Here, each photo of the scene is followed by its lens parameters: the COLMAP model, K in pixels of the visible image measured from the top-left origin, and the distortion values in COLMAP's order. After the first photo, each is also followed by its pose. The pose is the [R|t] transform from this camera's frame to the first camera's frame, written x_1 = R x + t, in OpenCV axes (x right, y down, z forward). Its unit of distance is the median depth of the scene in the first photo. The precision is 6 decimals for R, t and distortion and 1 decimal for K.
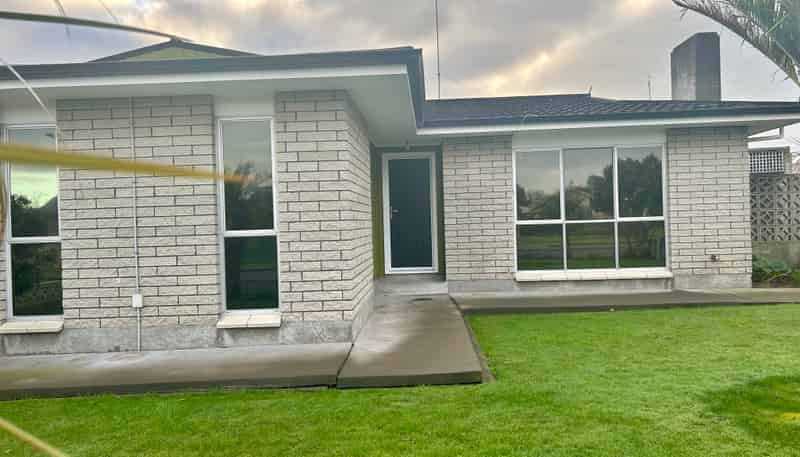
lens RADIAL K [[602.0, 0, 400.0], [0, 602.0, 228.5], [0, 0, 1]] dist [0.030914, -0.002581]
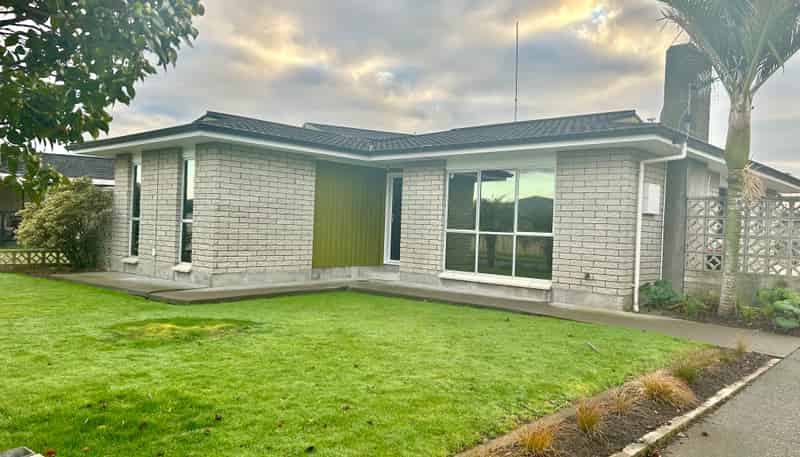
lens RADIAL K [[602.0, 0, 400.0], [0, 602.0, 228.5], [0, 0, 1]] dist [0.030914, -0.002581]
pose [[0.763200, 0.061773, -0.643203, 0.915277], [-0.067211, 0.997609, 0.016060, -0.027007], [0.642658, 0.030974, 0.765527, 0.004267]]
